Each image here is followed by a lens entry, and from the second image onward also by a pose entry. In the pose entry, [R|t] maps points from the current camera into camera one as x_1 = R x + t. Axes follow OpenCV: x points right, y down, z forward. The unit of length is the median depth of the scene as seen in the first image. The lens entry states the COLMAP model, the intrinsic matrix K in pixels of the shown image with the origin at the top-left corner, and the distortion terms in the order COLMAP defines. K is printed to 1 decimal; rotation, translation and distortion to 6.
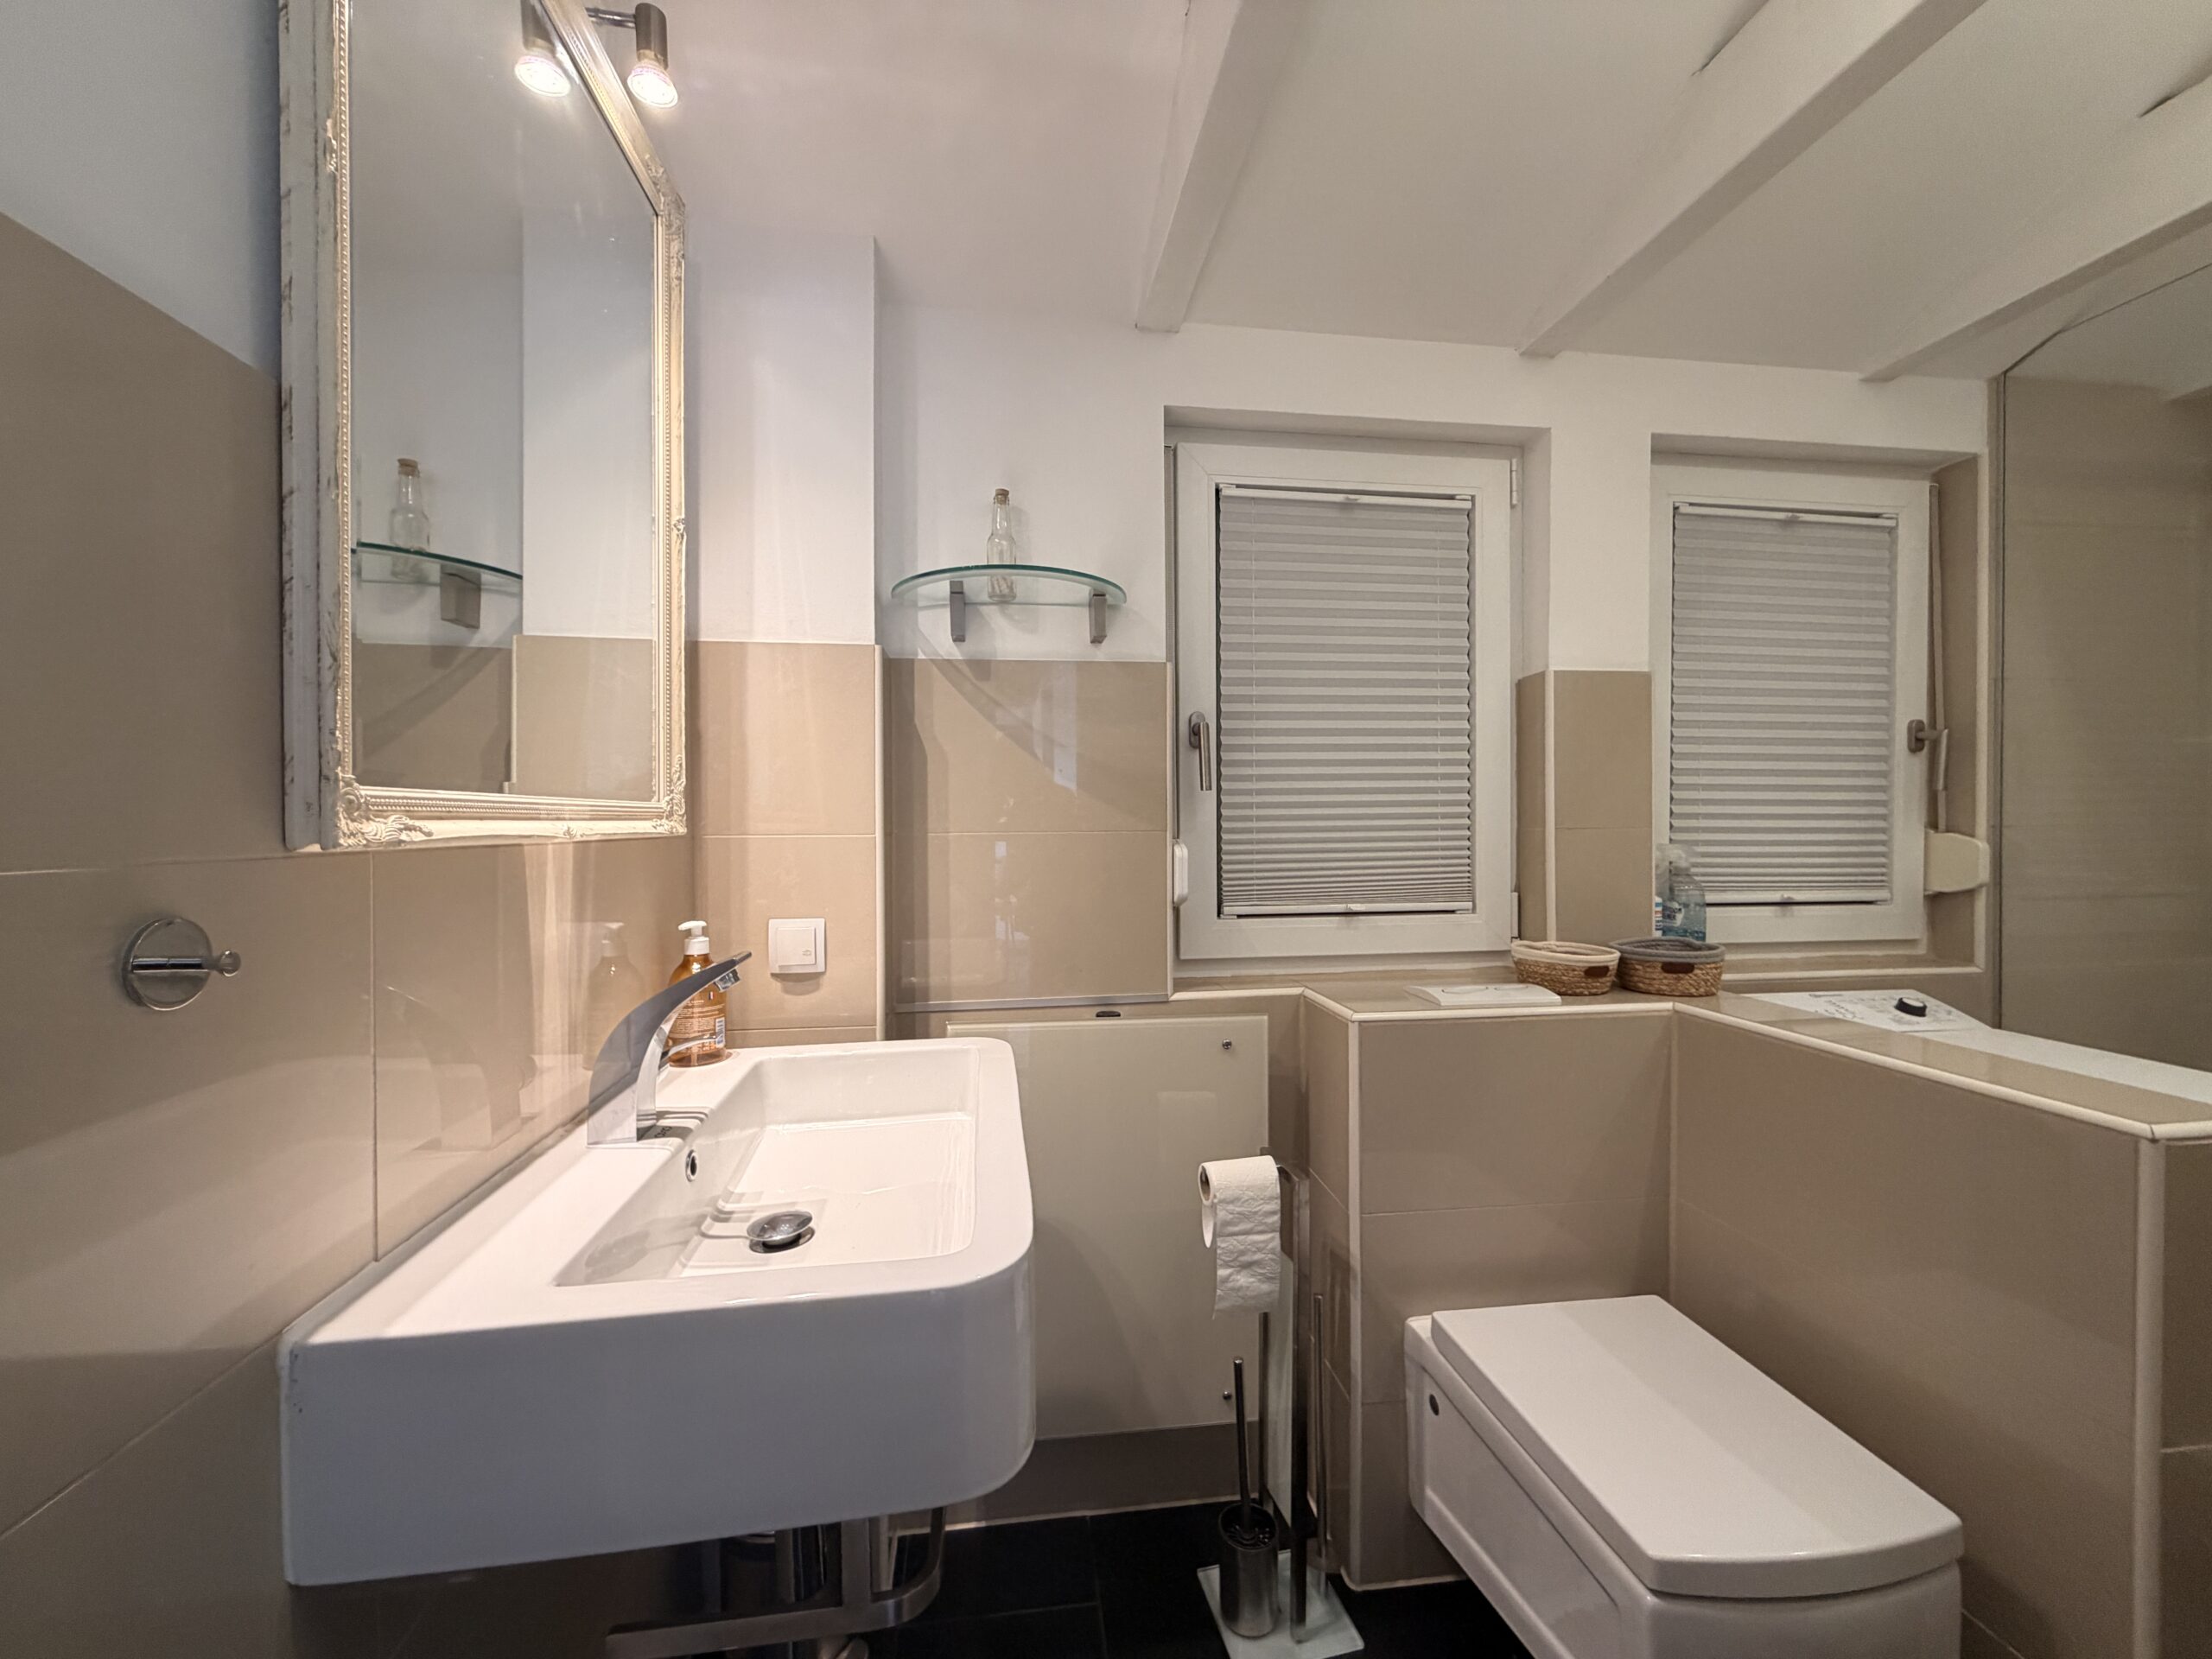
lens RADIAL K [[880.4, 0, 1105.1], [0, 880.4, 825.2], [0, 0, 1]] dist [-0.000461, 0.000475]
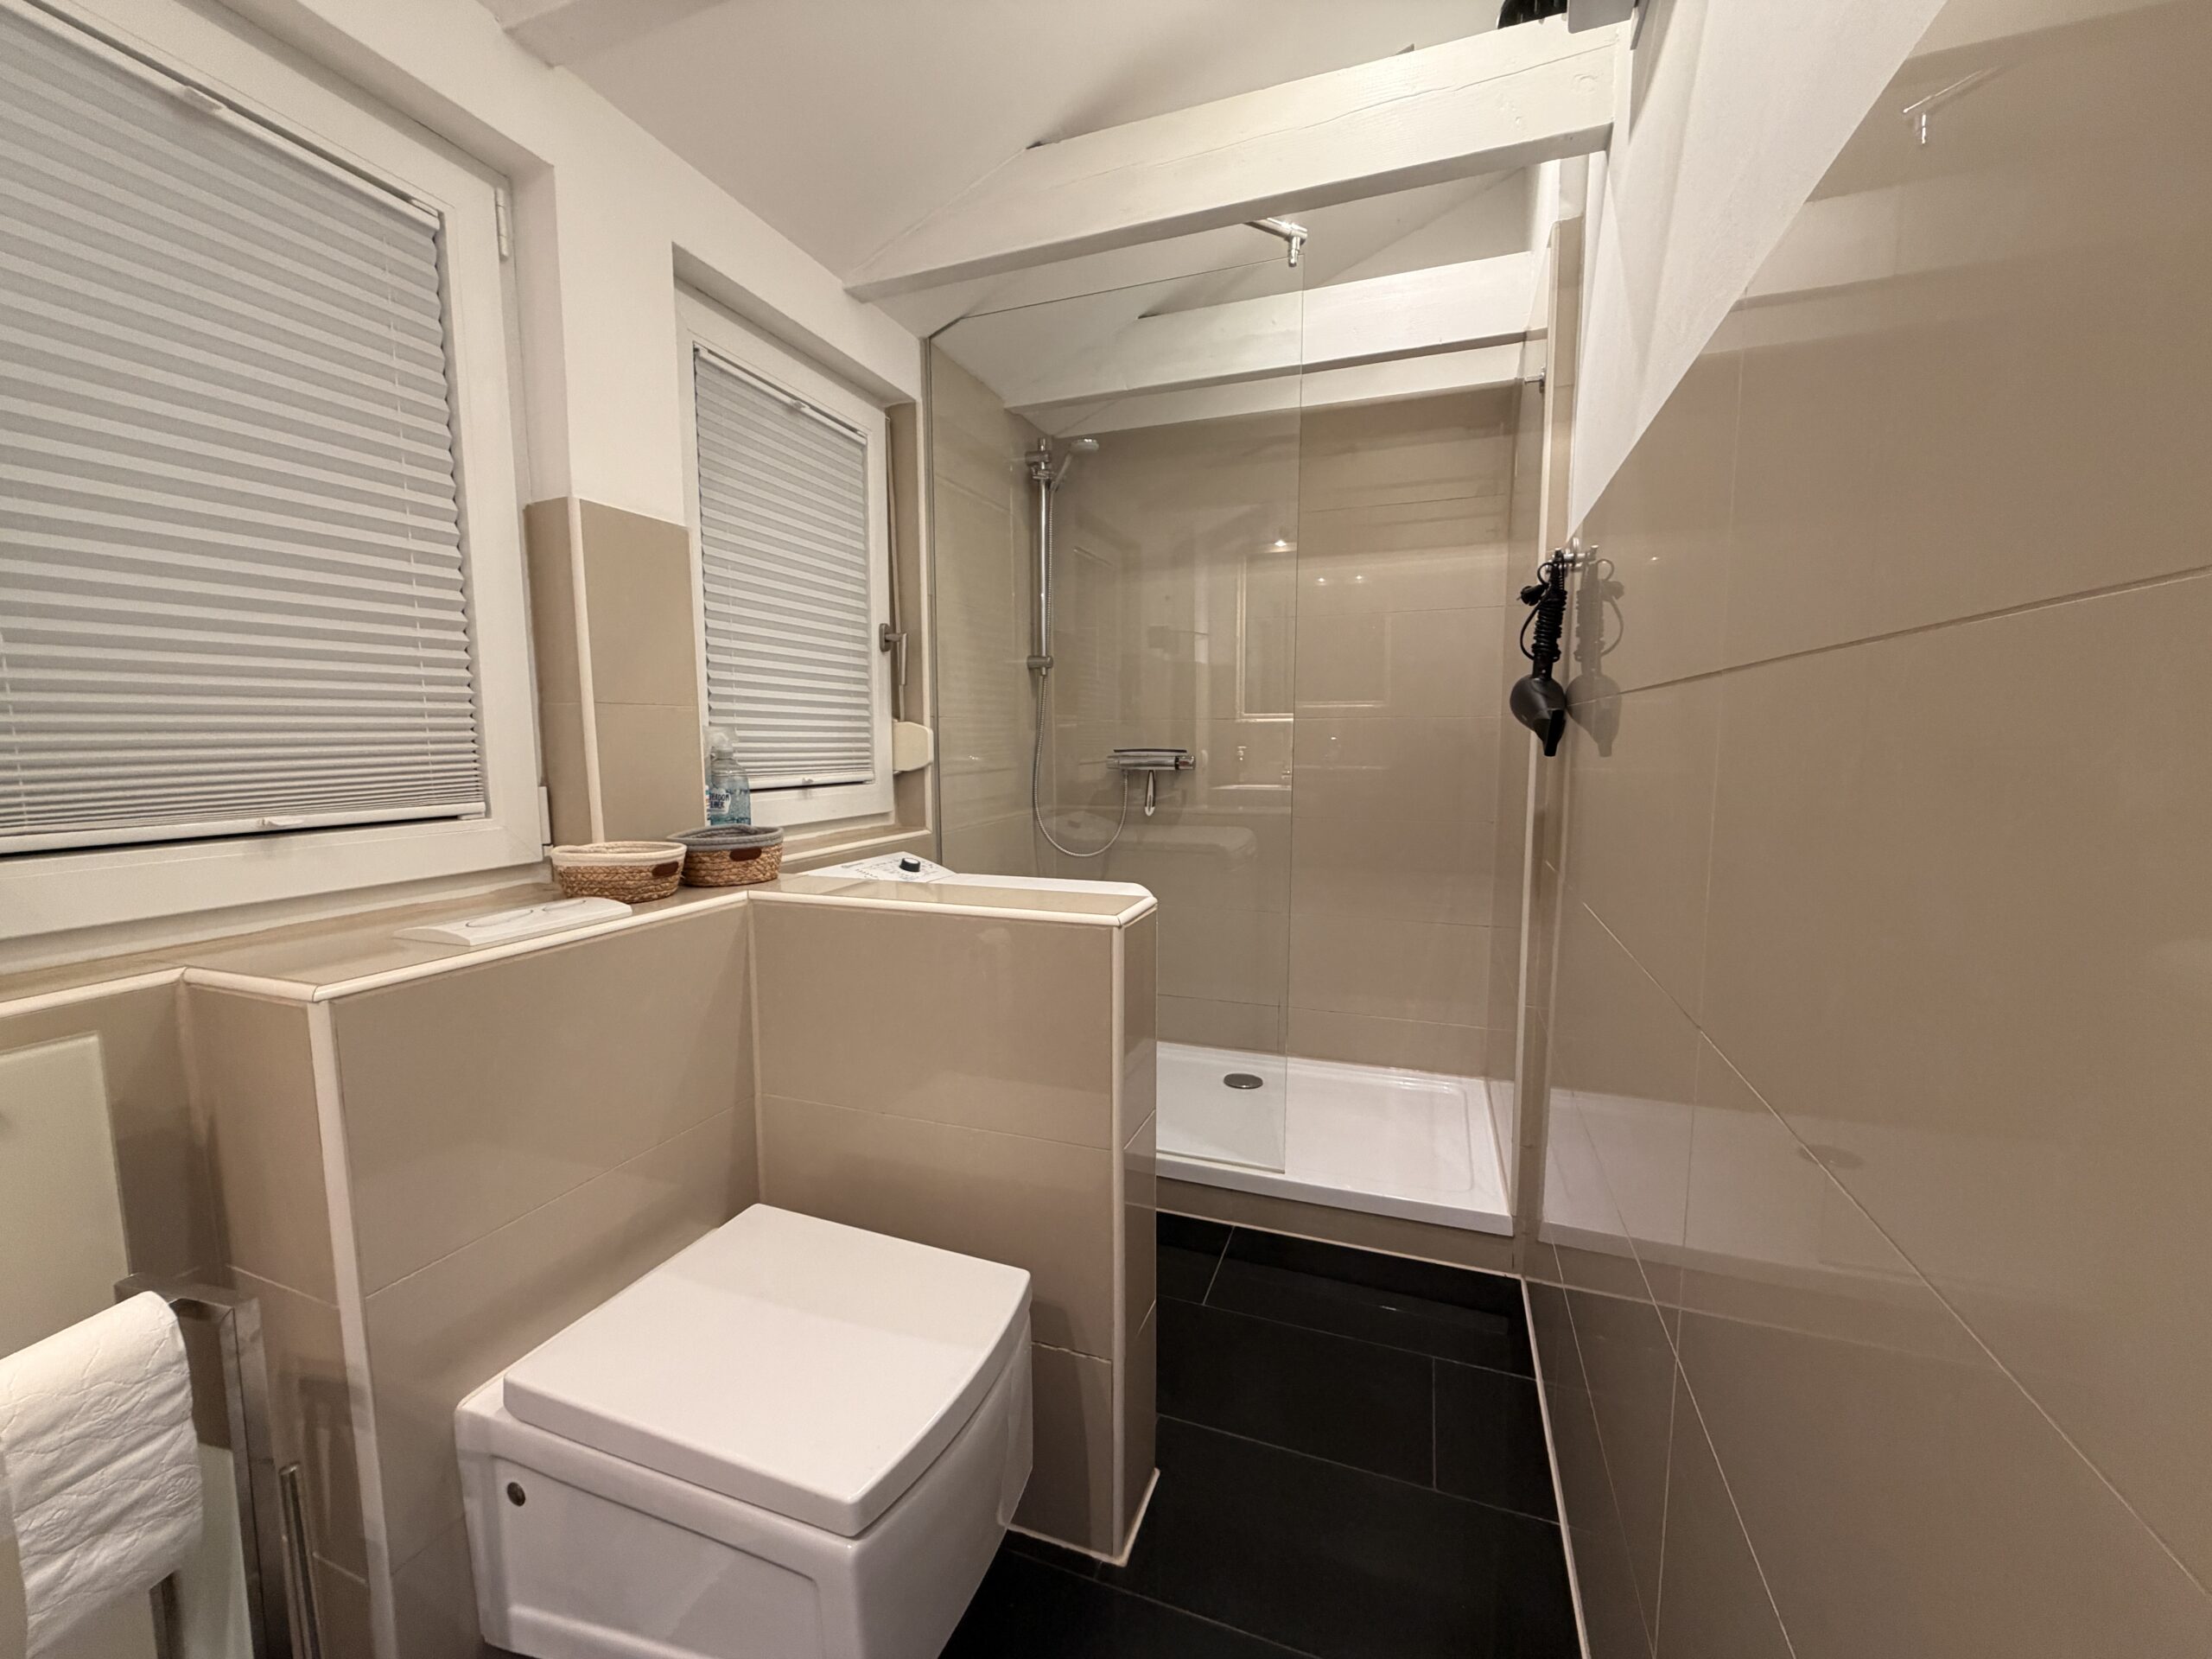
lens RADIAL K [[880.4, 0, 1103.0], [0, 880.4, 830.3], [0, 0, 1]] dist [-0.000461, 0.000475]
pose [[0.471439, -0.090647, 0.877228, 0.015762], [0.005618, 0.994992, 0.099797, 0.041569], [-0.881881, -0.042120, 0.469587, 0.207937]]
